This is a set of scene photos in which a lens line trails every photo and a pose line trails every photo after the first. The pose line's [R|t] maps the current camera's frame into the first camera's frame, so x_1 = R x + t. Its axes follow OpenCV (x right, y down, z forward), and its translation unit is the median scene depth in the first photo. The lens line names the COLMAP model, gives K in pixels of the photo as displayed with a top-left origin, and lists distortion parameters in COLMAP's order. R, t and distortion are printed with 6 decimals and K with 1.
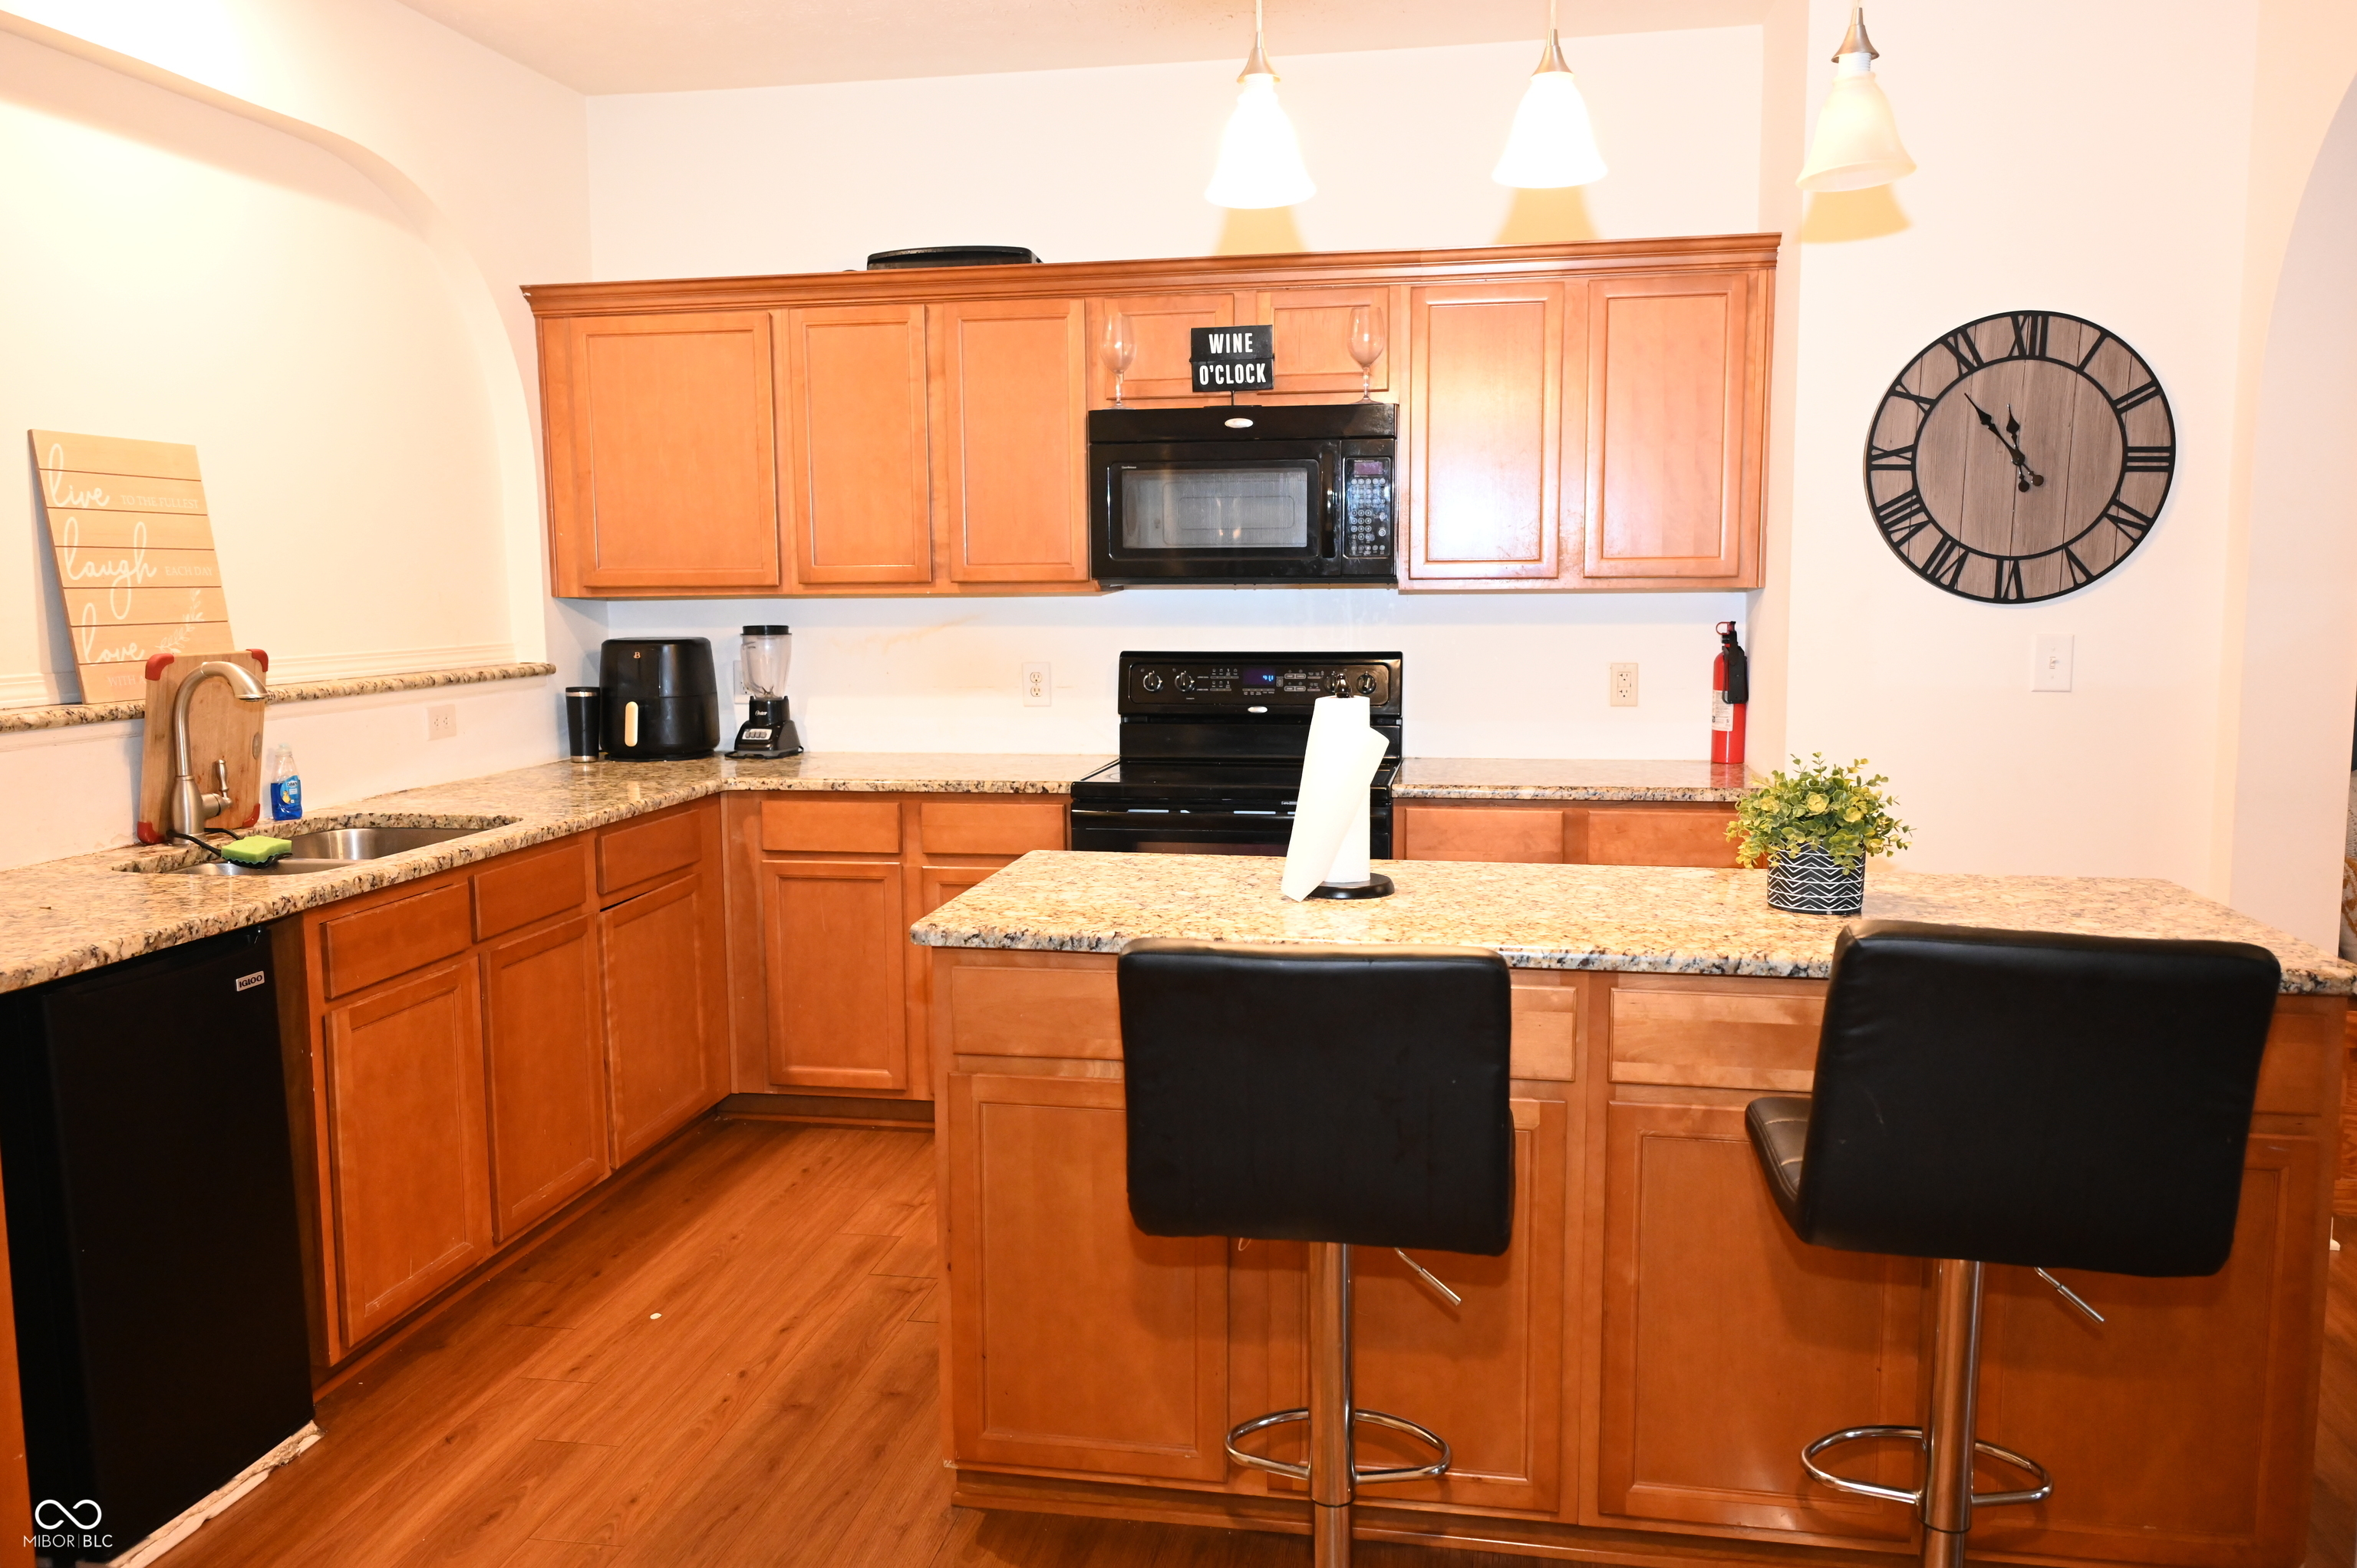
lens RADIAL K [[1760.7, 0, 1183.8], [0, 1760.7, 778.5], [0, 0, 1]] dist [0.010337, 0.001074]
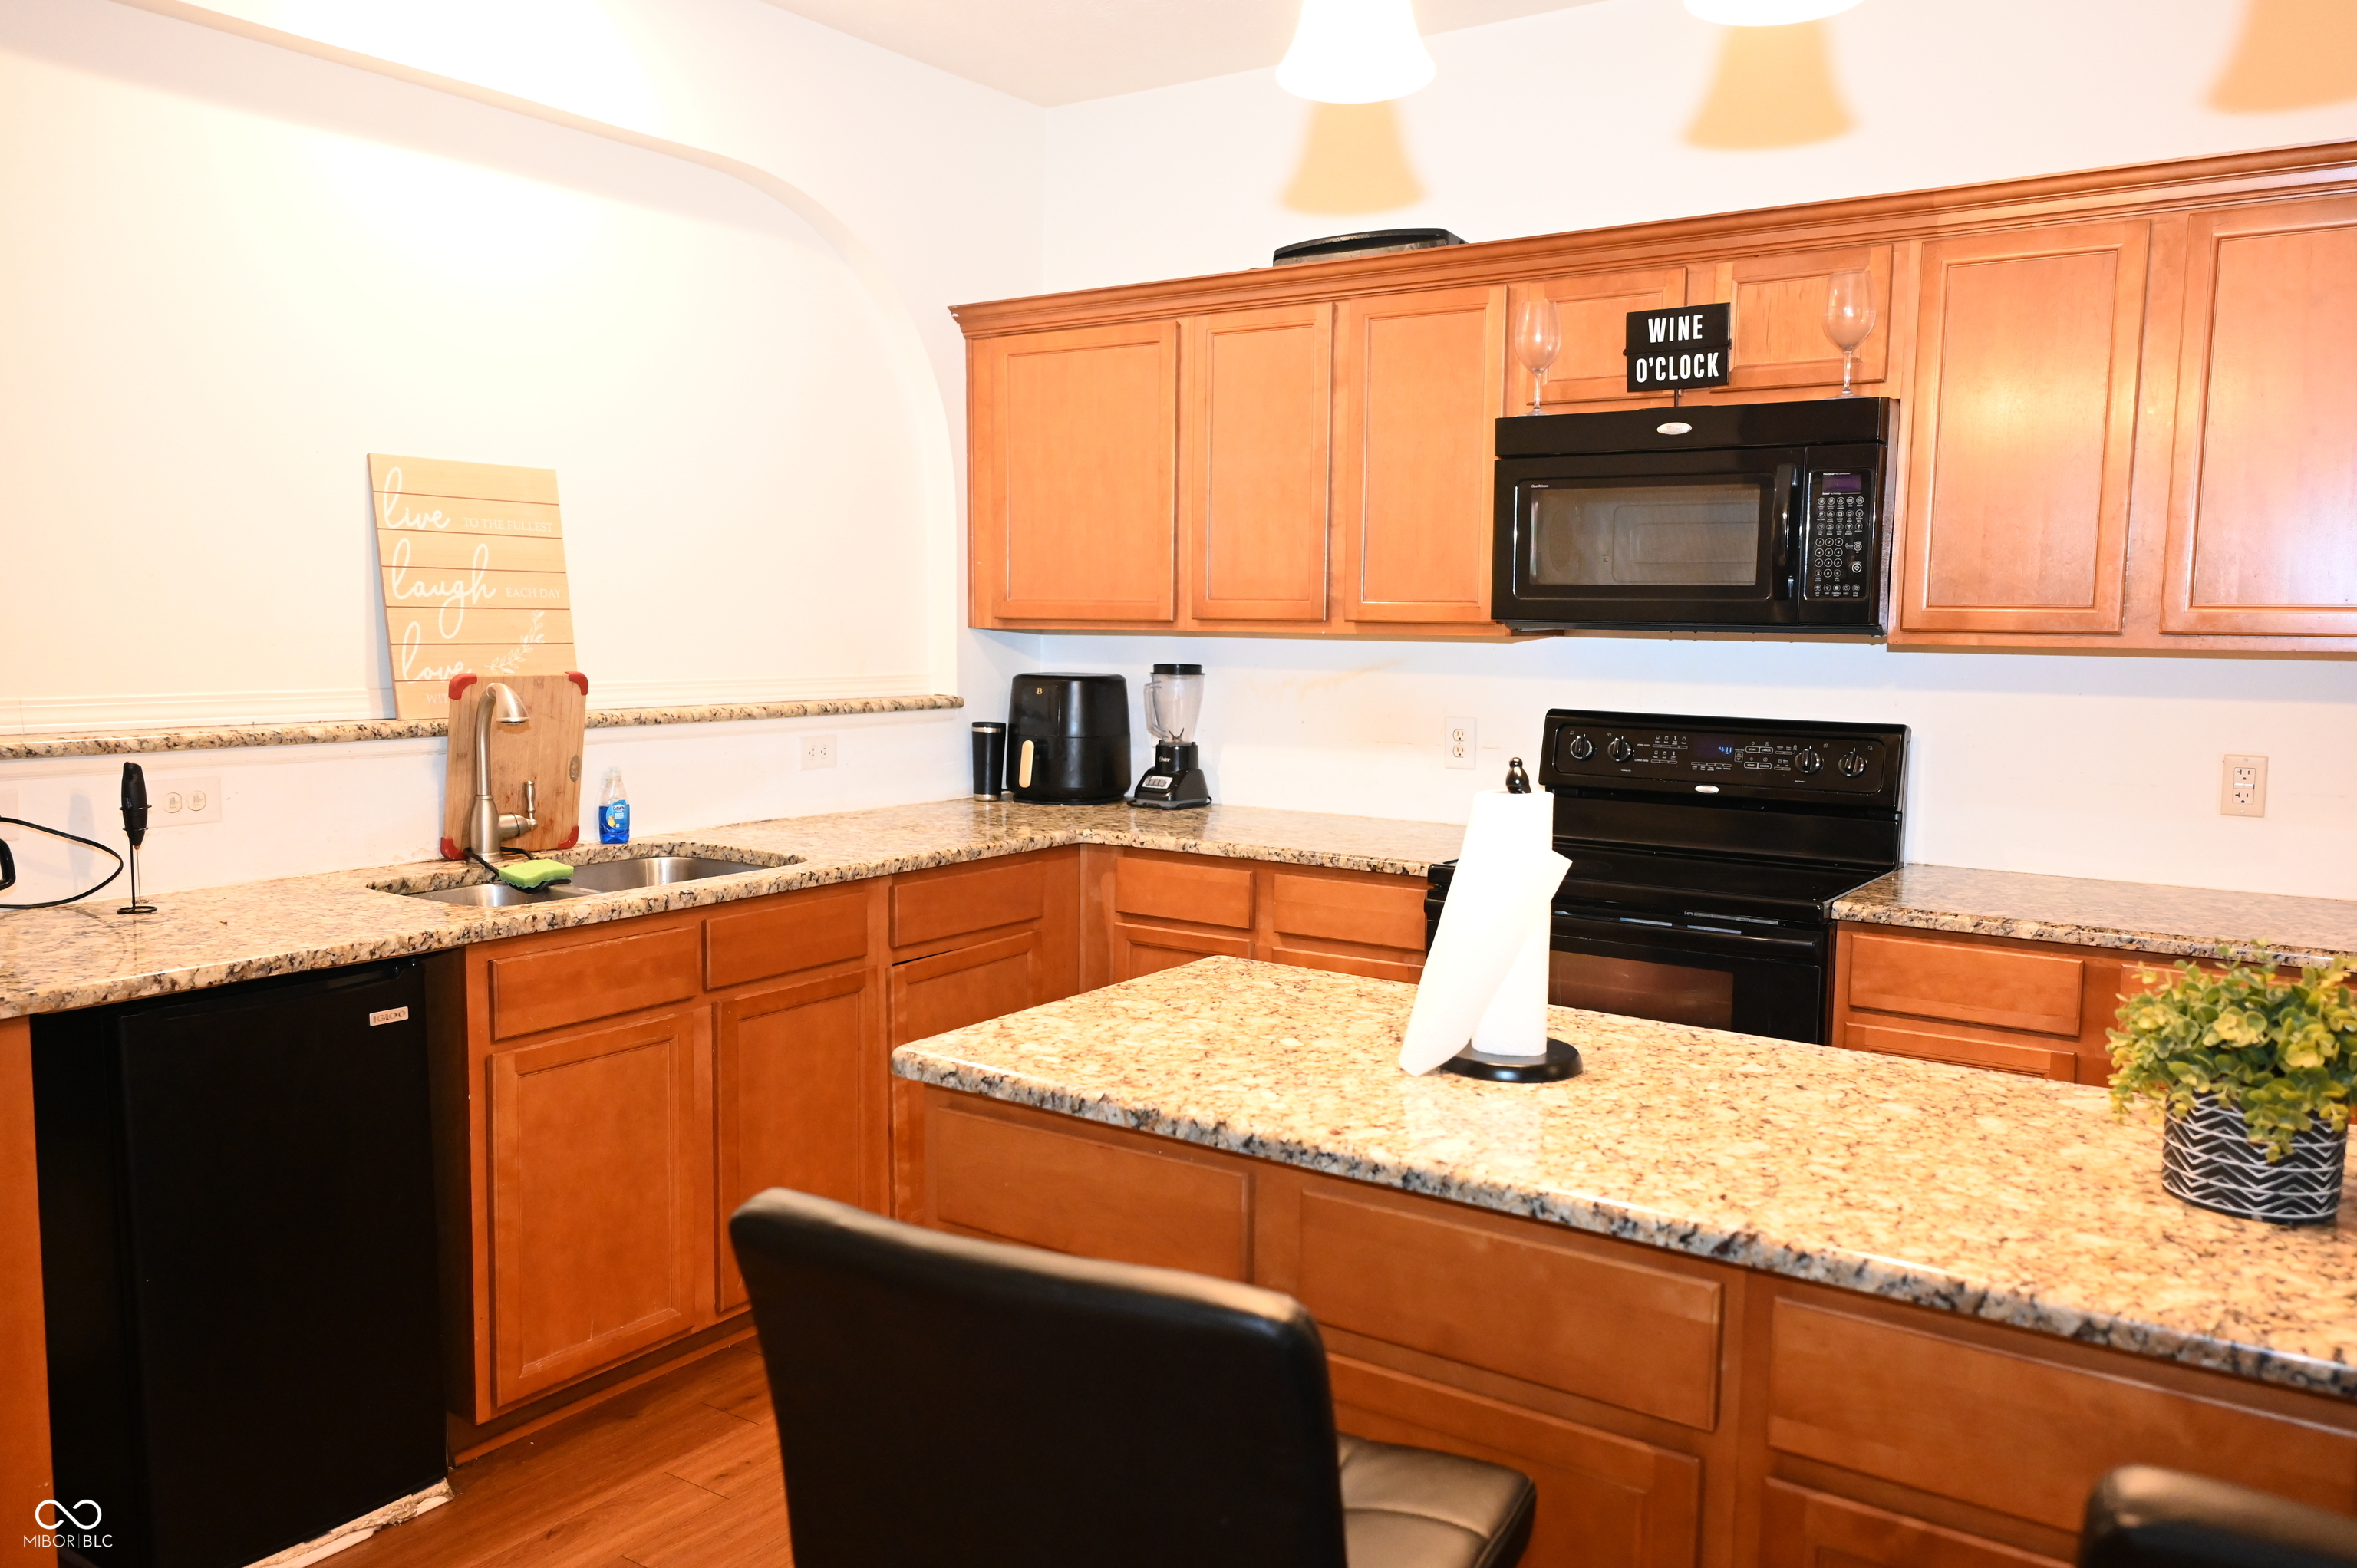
lens RADIAL K [[1761.5, 0, 1178.5], [0, 1761.5, 784.0], [0, 0, 1]] dist [0.011953, 0.002599]
pose [[0.911364, 0.059689, -0.407250, 0.183052], [-0.067369, 0.997718, -0.004529, -0.026754], [0.406051, 0.031564, 0.913305, 0.215501]]
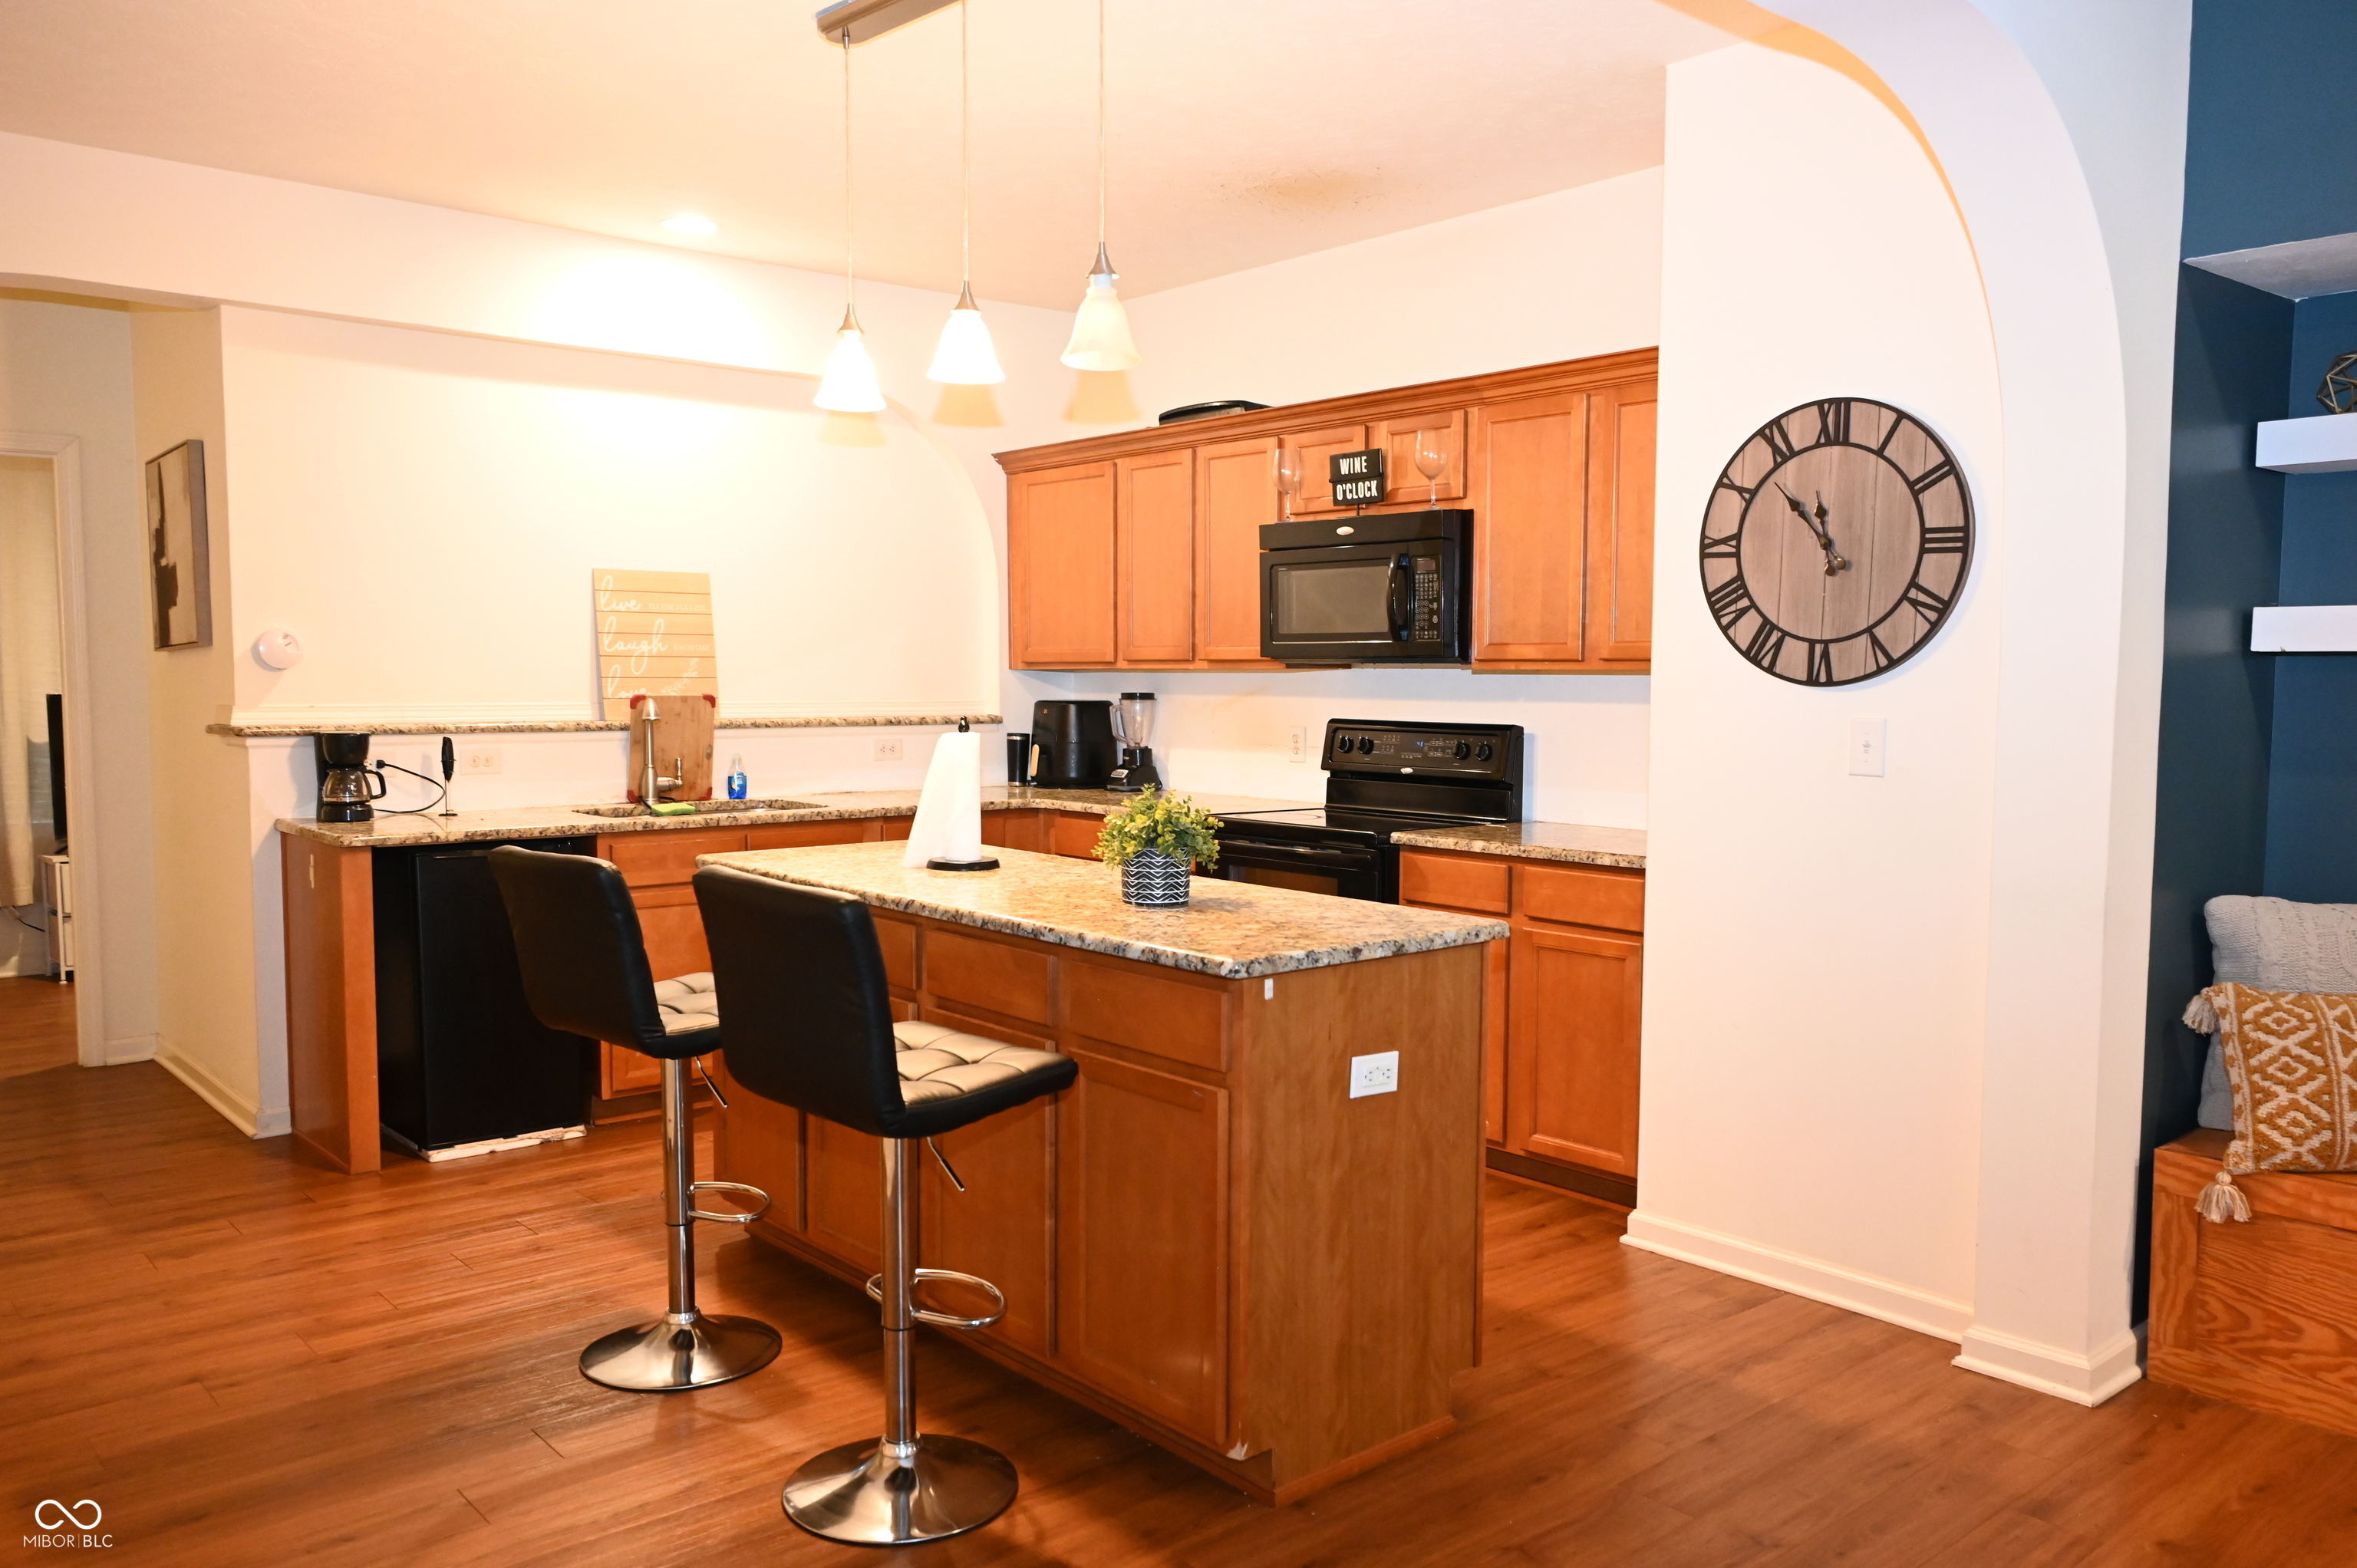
lens RADIAL K [[1768.2, 0, 1179.1], [0, 1768.2, 800.7], [0, 0, 1]] dist [0.000901, -0.001142]
pose [[0.772111, 0.058280, -0.632809, 0.827793], [-0.083189, 0.996486, -0.009728, 0.006133], [0.630019, 0.060154, 0.774247, -0.007500]]
